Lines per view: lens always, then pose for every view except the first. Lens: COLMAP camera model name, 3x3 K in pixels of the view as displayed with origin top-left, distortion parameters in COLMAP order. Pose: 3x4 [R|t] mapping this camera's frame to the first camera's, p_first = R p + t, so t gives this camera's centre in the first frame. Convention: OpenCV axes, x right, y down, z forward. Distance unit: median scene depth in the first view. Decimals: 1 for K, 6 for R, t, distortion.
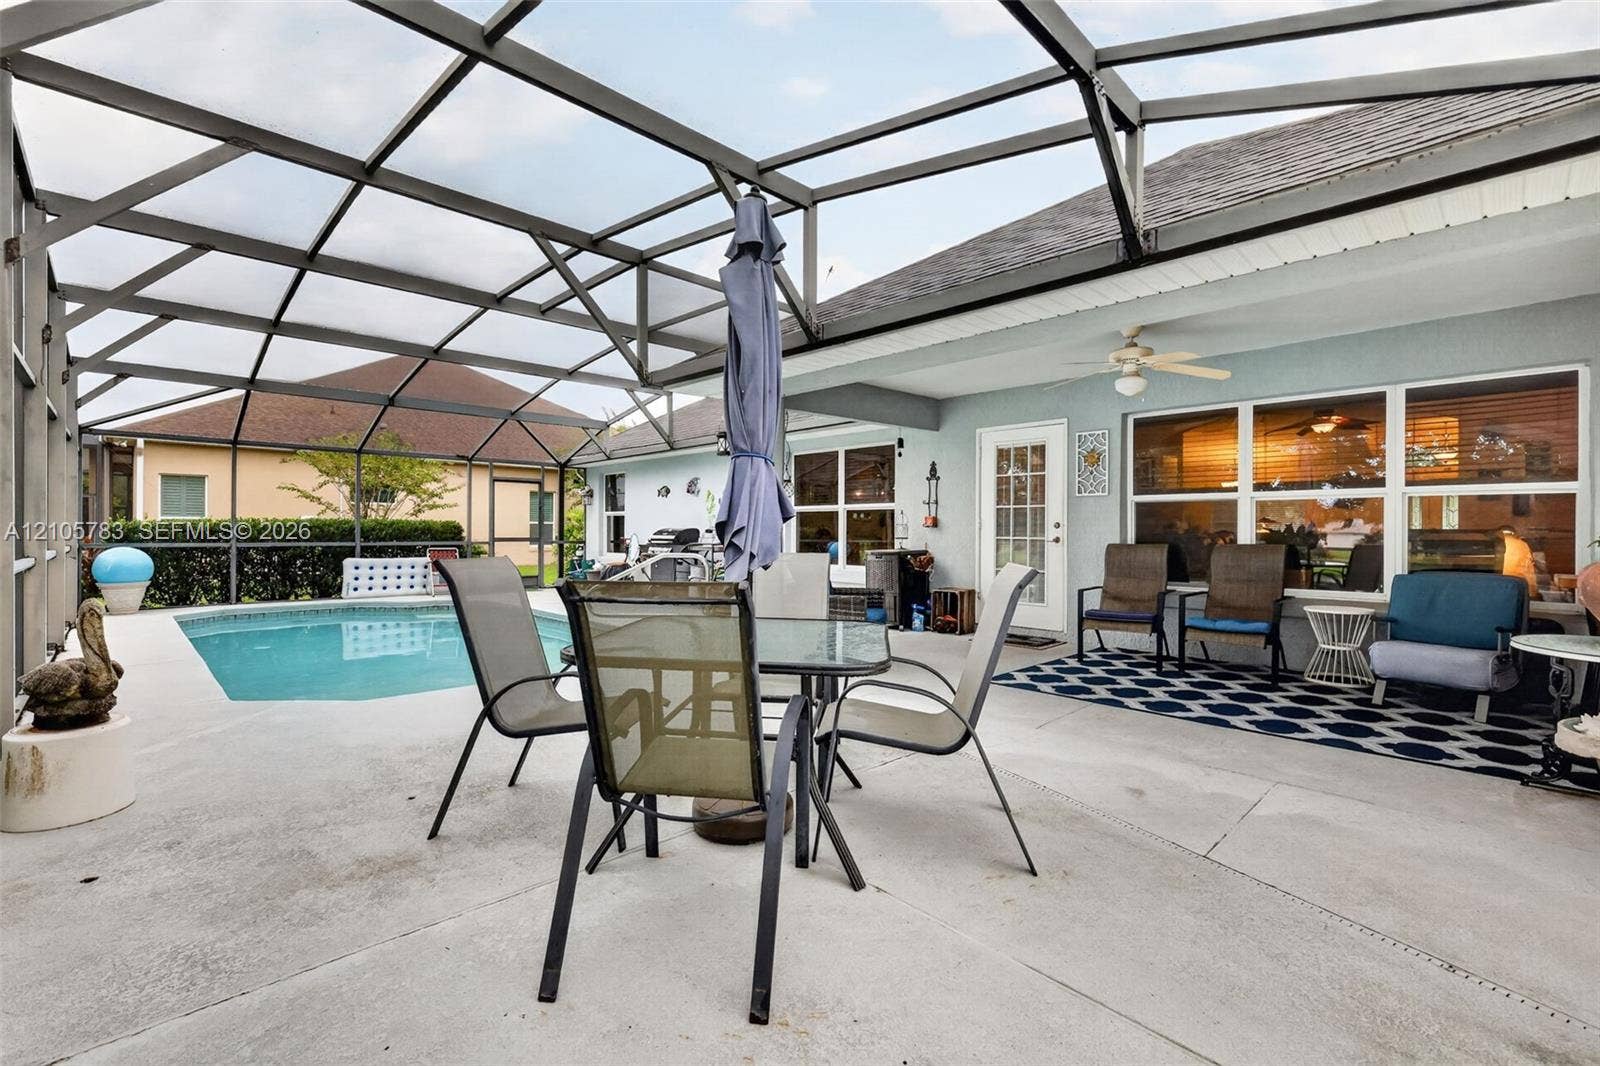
lens RADIAL K [[704.5, 0, 792.1], [0, 704.5, 527.5], [0, 0, 1]] dist [-0.000747, -0.000604]
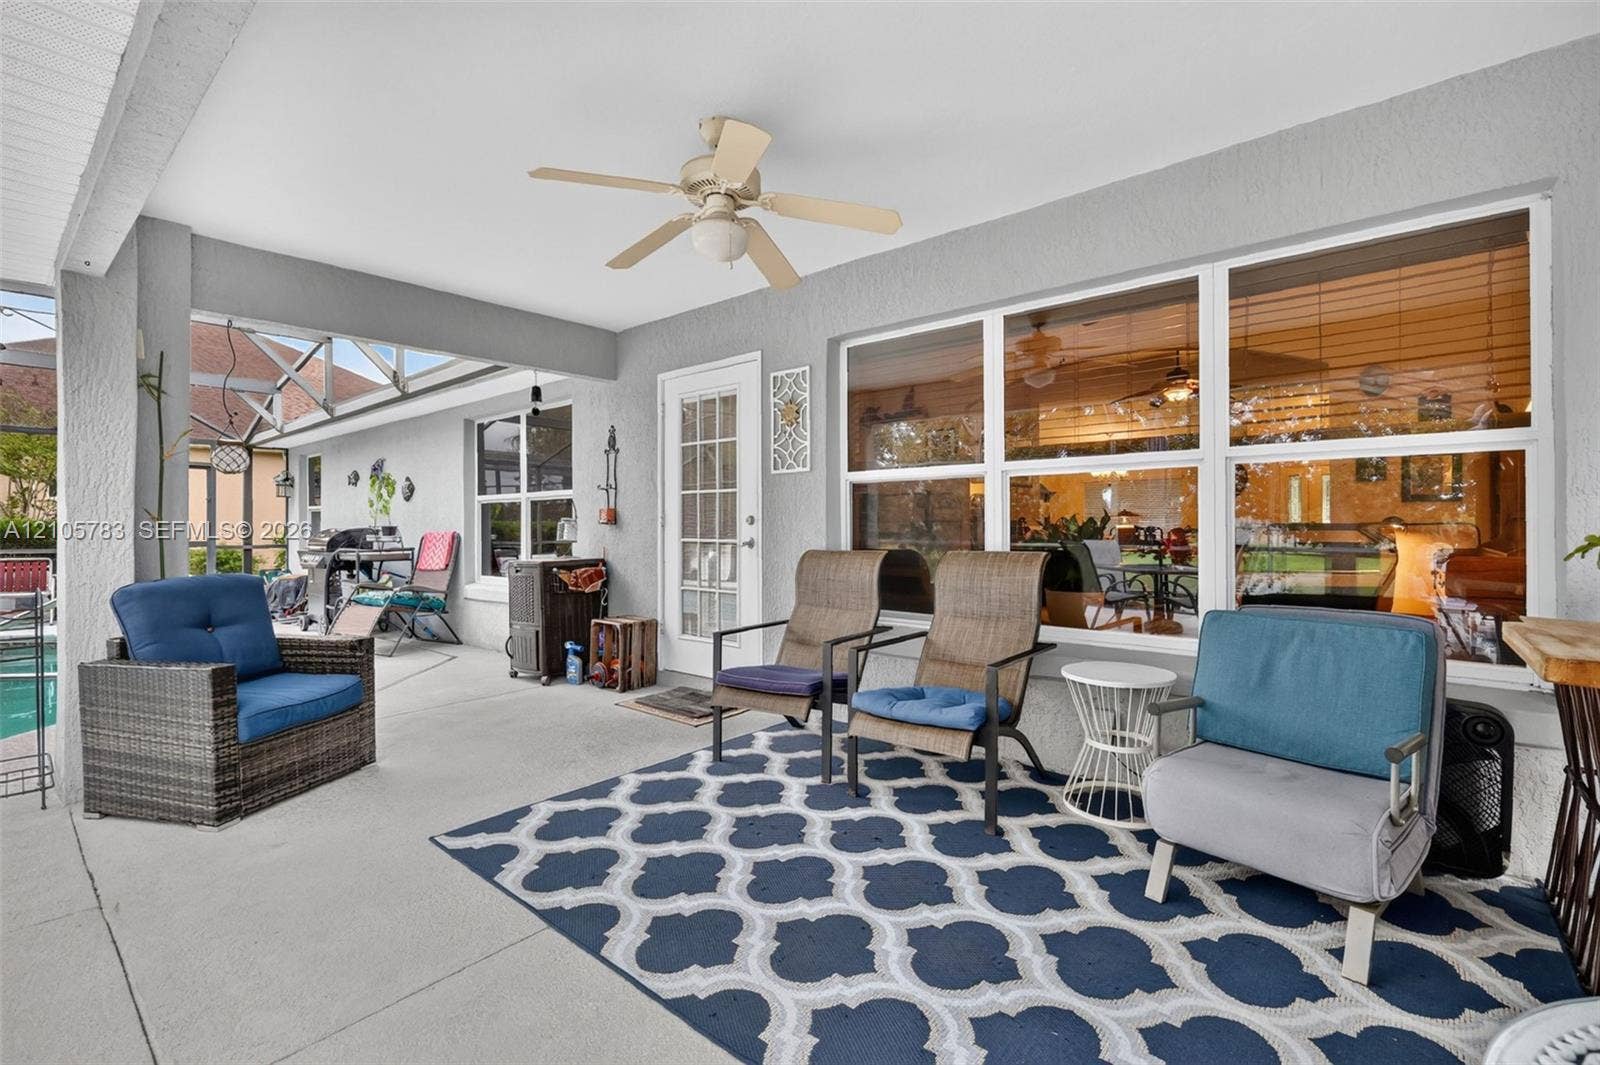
lens RADIAL K [[715.4, 0, 794.7], [0, 715.4, 524.5], [0, 0, 1]] dist [-0.001375, -0.000313]
pose [[0.994739, -0.006715, 0.102223, 0.341171], [0.006670, 0.999977, 0.000782, 0.000387], [-0.102226, -0.000096, 0.994761, 0.344872]]
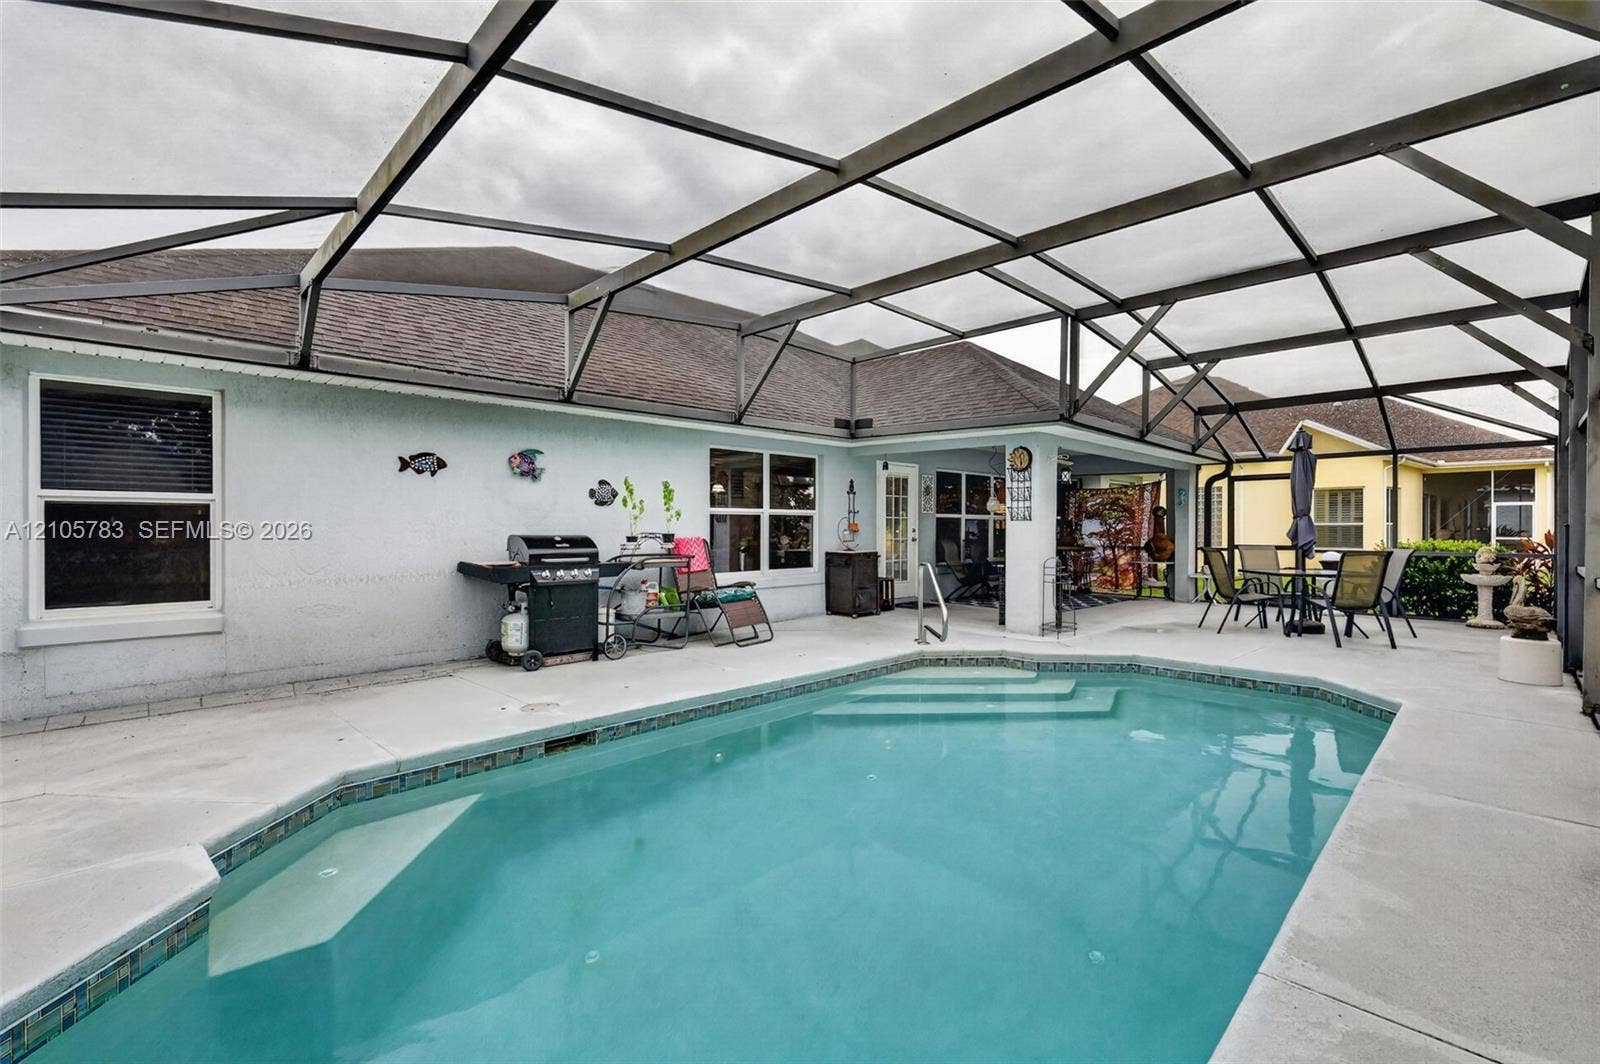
lens RADIAL K [[692.4, 0, 805.0], [0, 692.4, 529.1], [0, 0, 1]] dist [-0.001987, -0.000420]
pose [[-0.020710, -0.003276, 0.999780, -1.161415], [-0.003547, 0.999989, 0.003203, -0.009755], [-0.999779, -0.003480, -0.020721, 1.247746]]
